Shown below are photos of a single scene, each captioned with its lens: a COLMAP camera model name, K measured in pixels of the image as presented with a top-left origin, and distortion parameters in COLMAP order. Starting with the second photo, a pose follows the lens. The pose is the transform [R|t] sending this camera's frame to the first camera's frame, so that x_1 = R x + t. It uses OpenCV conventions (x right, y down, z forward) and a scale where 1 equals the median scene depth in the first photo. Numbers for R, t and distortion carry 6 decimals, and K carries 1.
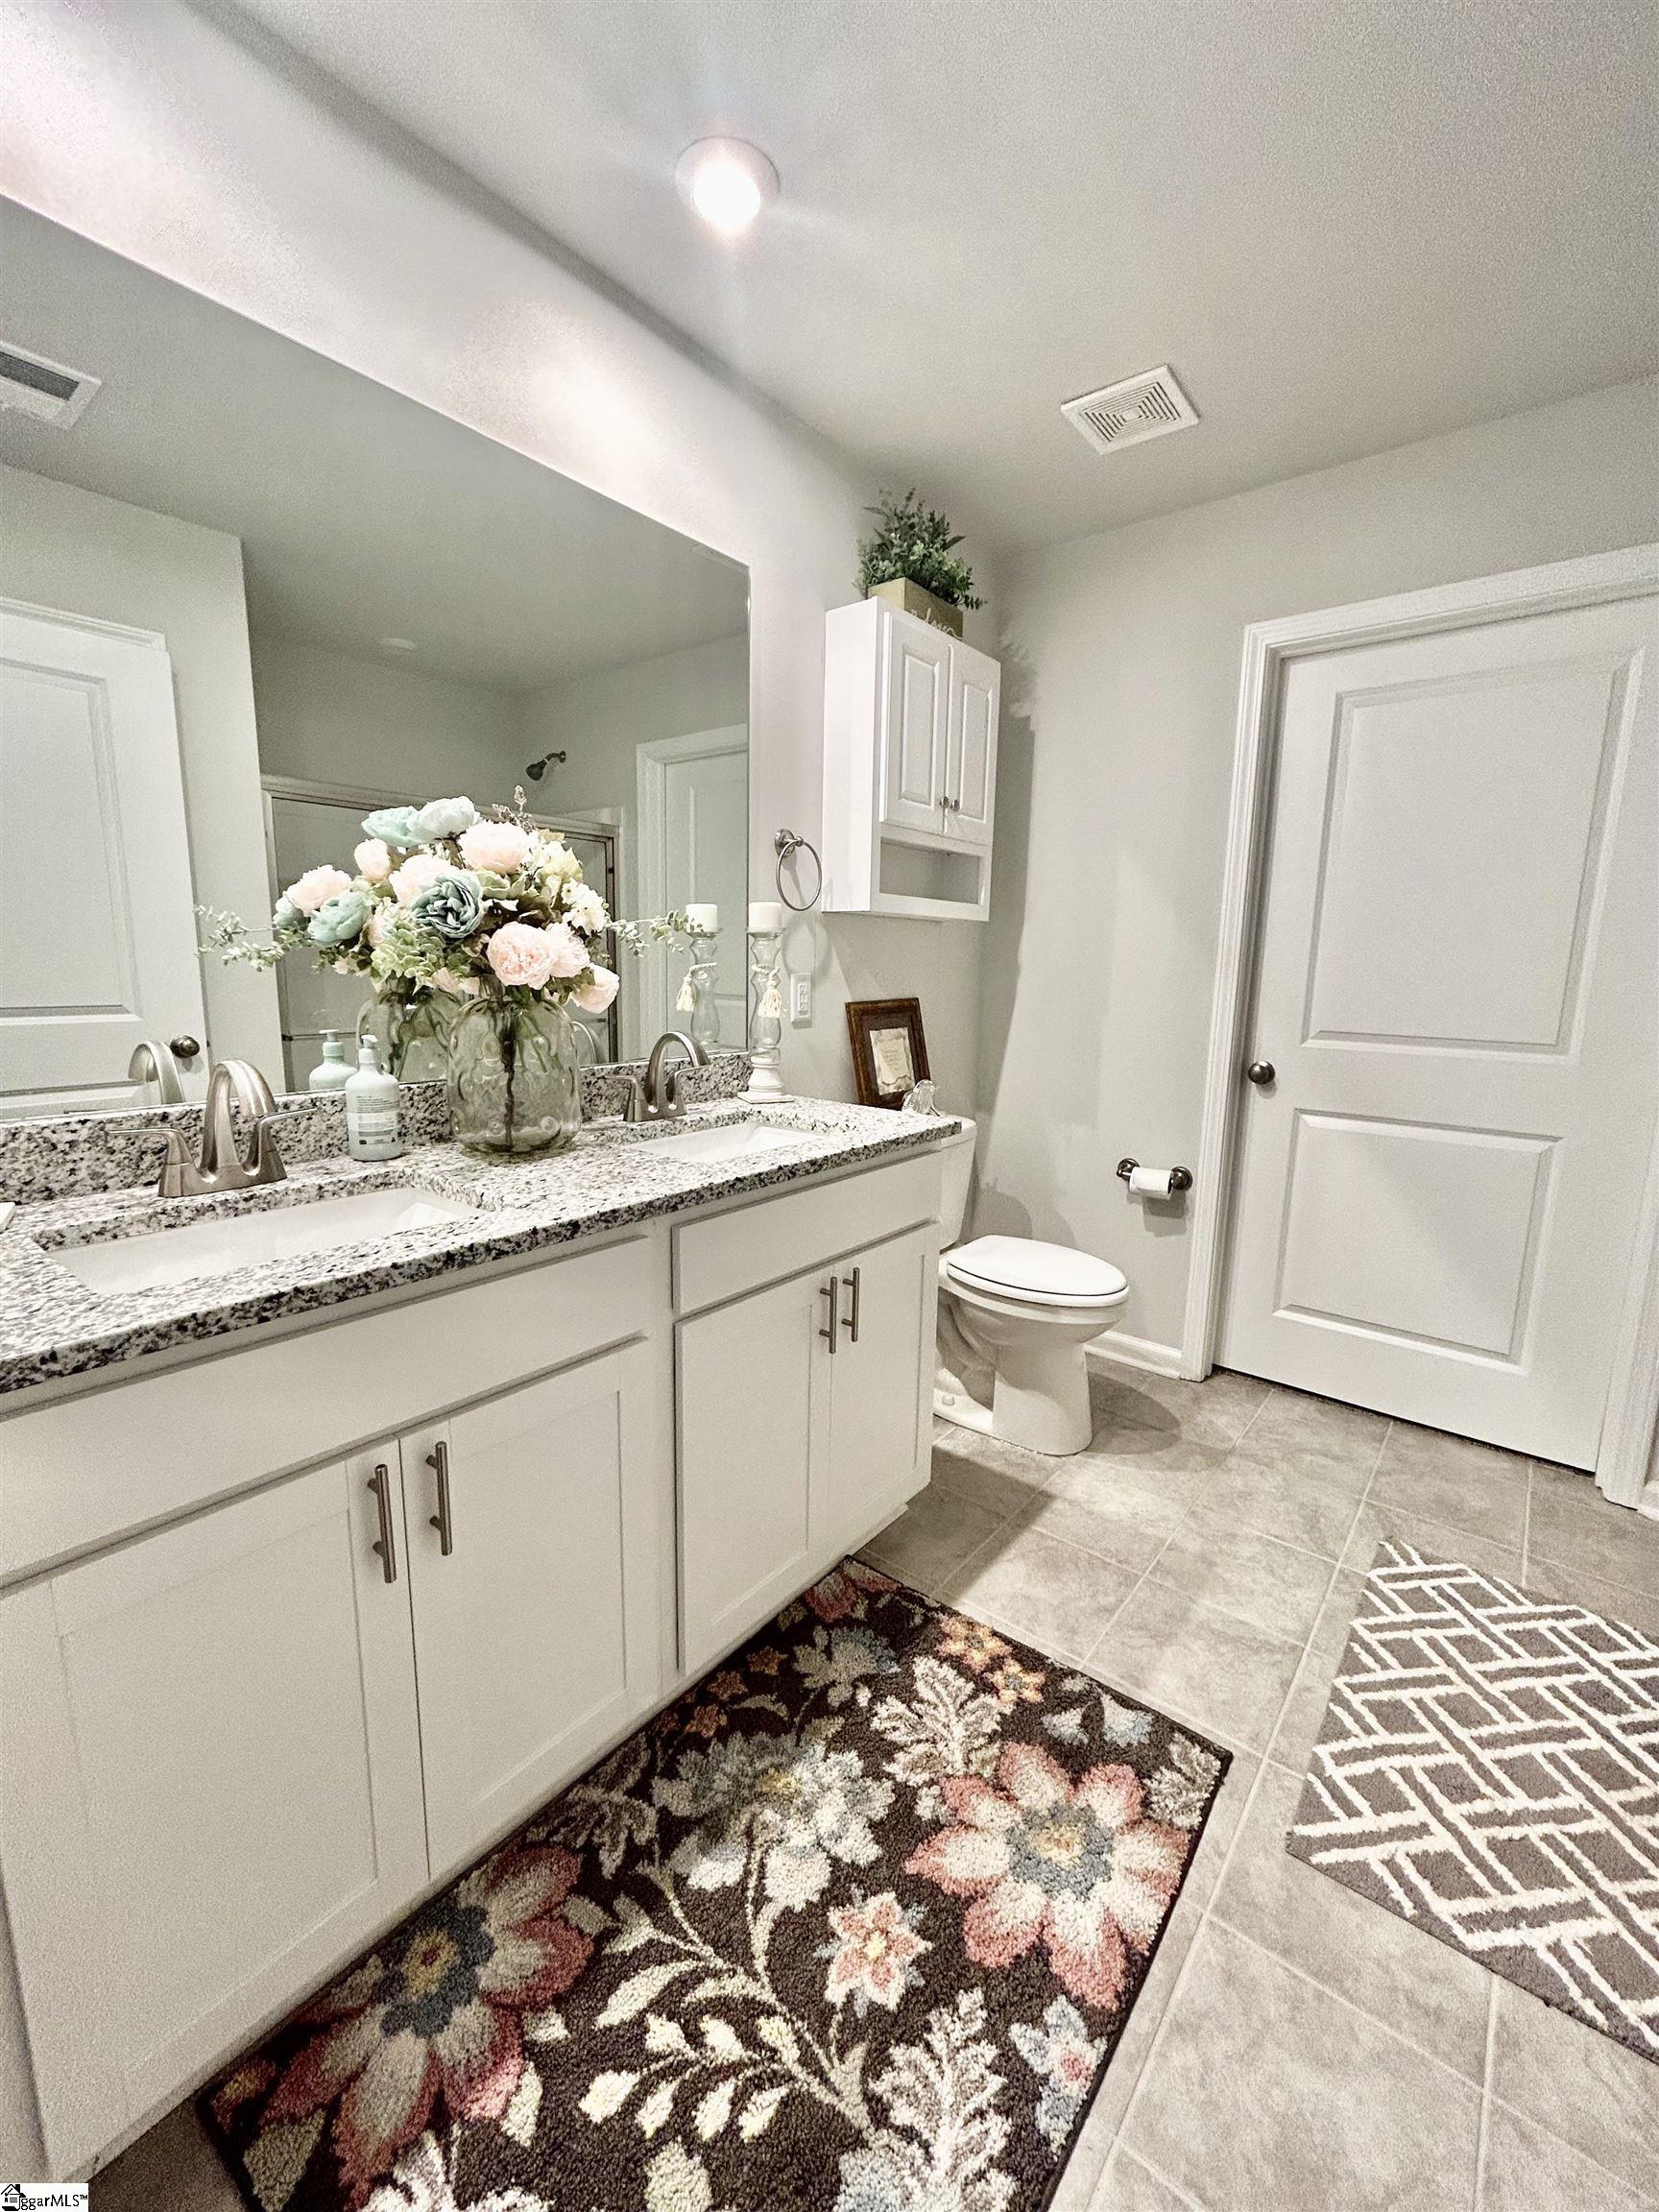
lens RADIAL K [[897.7, 0, 825.6], [0, 897.7, 1103.4], [0, 0, 1]] dist [0.001464, 0.000018]
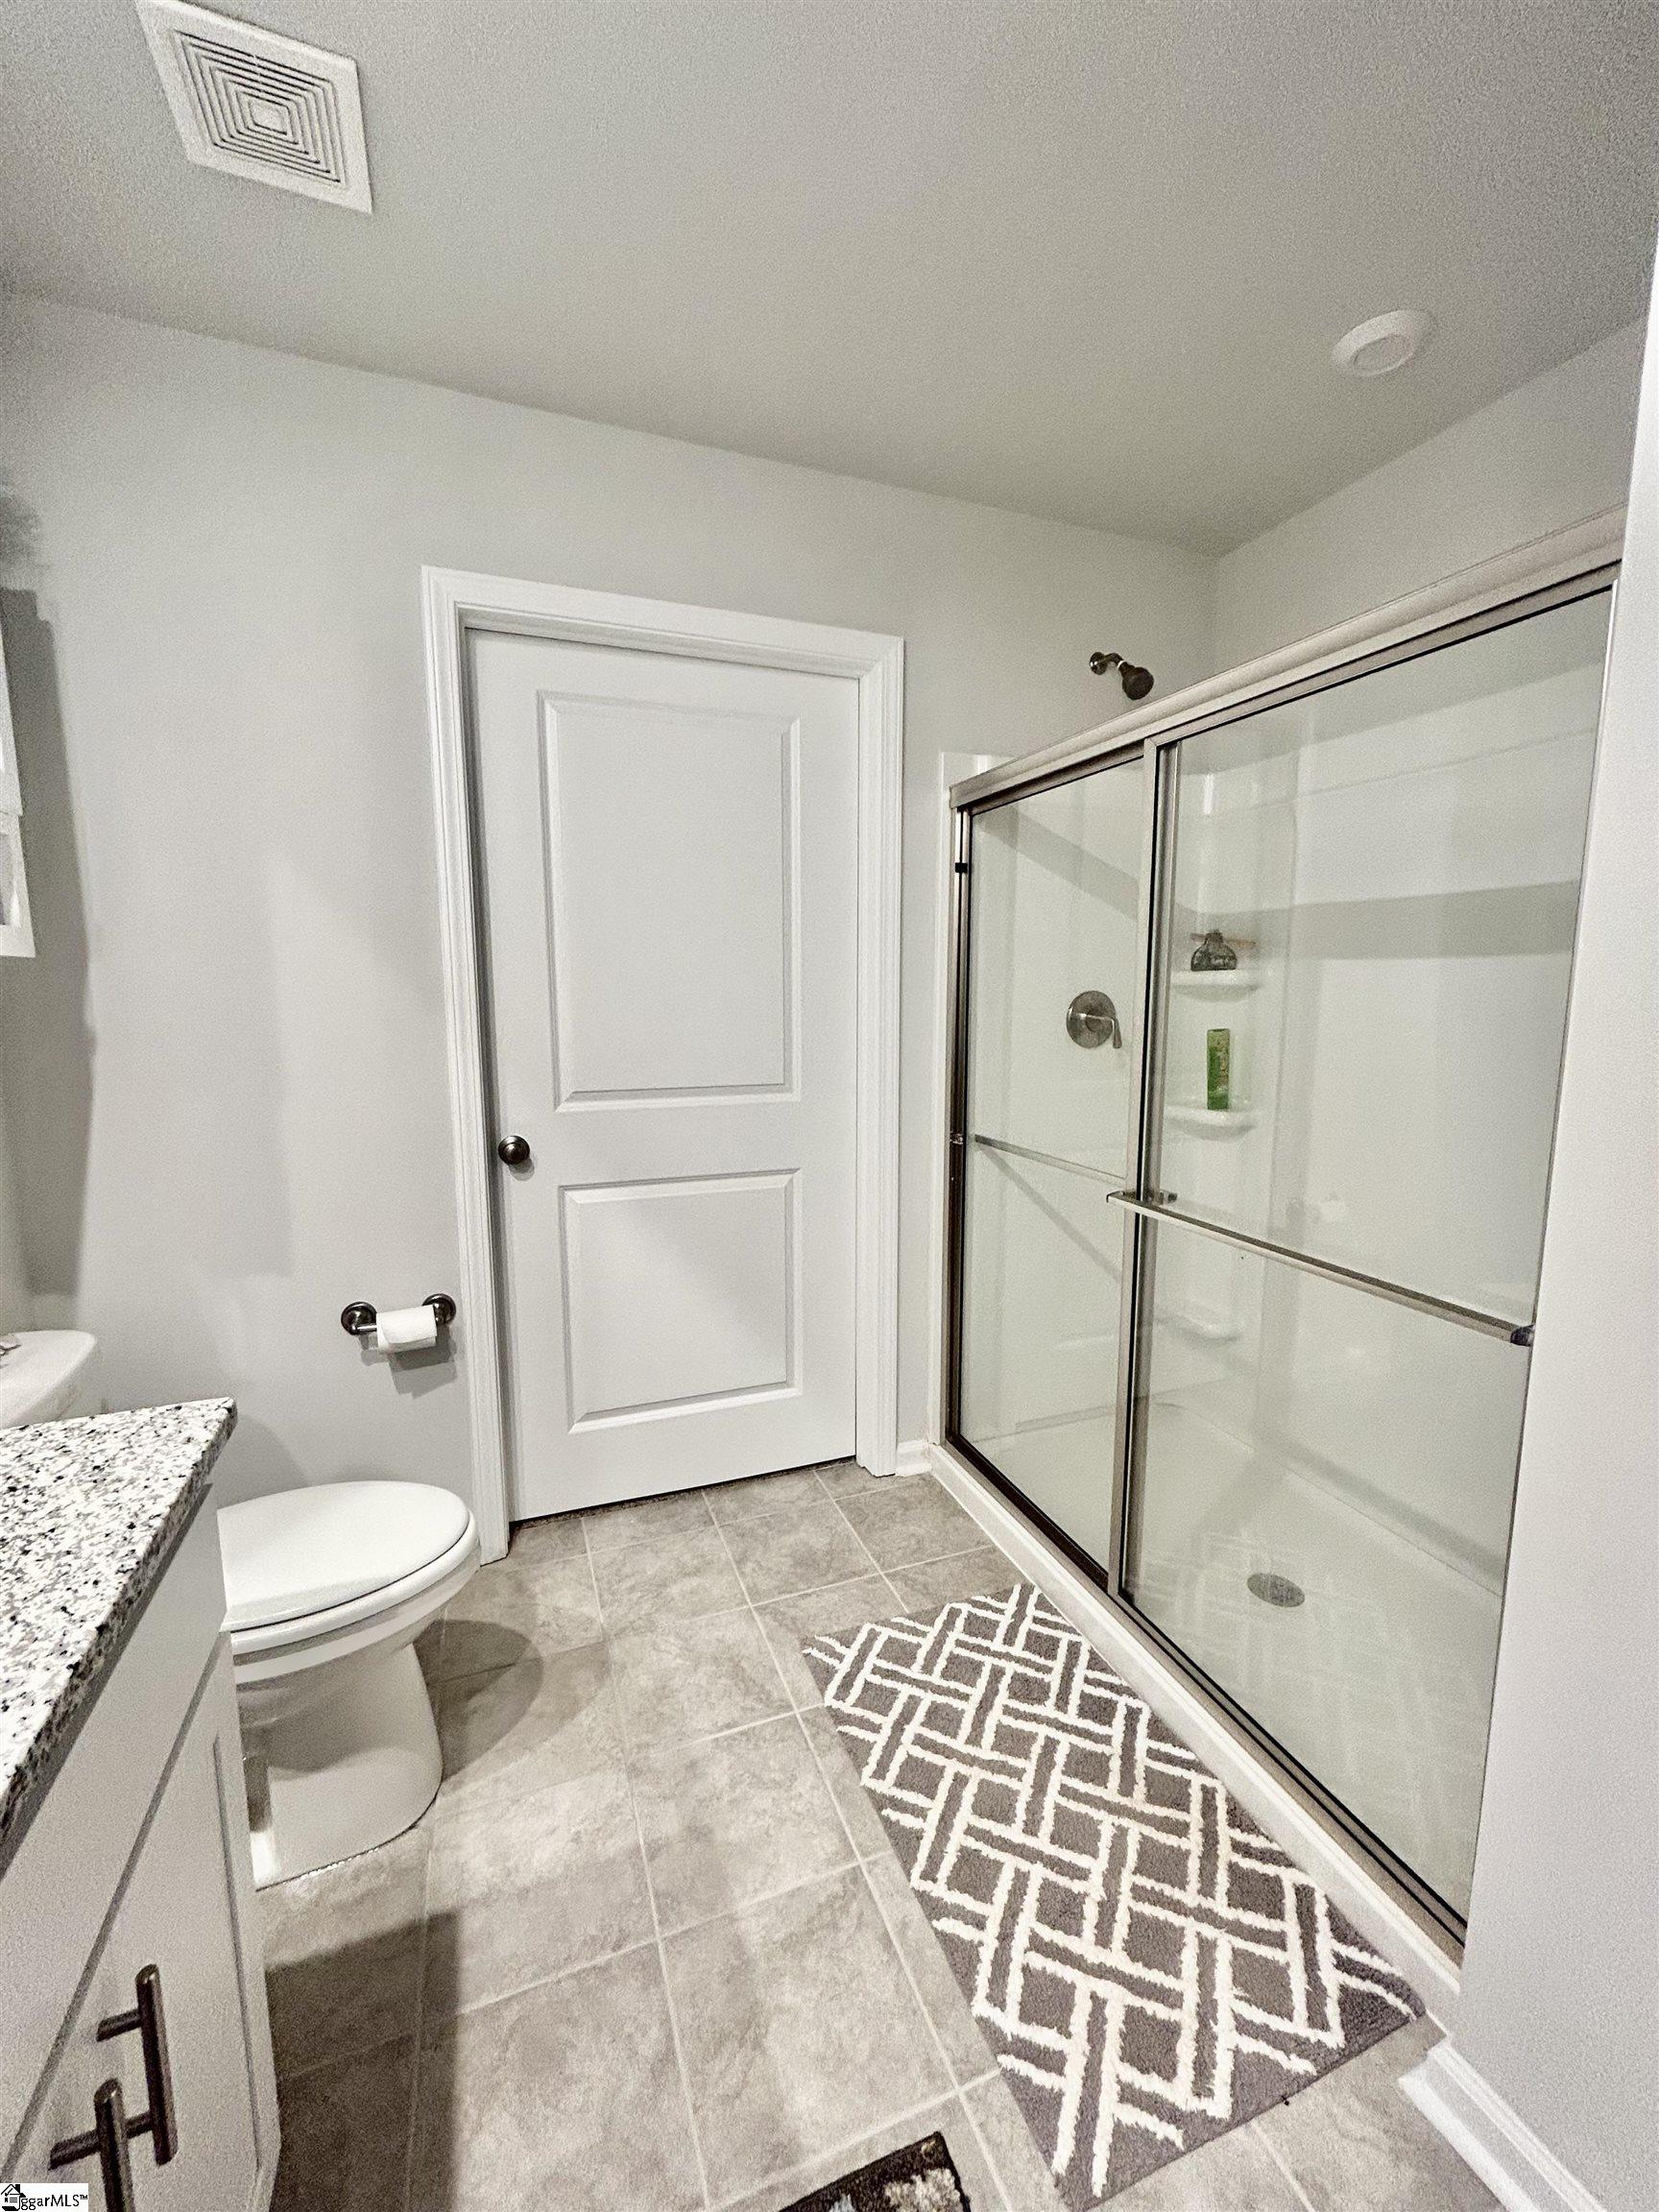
lens RADIAL K [[897.7, 0, 829.7], [0, 897.7, 1109.4], [0, 0, 1]] dist [0.001464, 0.000018]
pose [[0.500266, -0.134502, 0.855362, -0.063663], [0.152482, 0.986108, 0.065881, -0.095996], [-0.852340, 0.097470, 0.513825, 0.414528]]
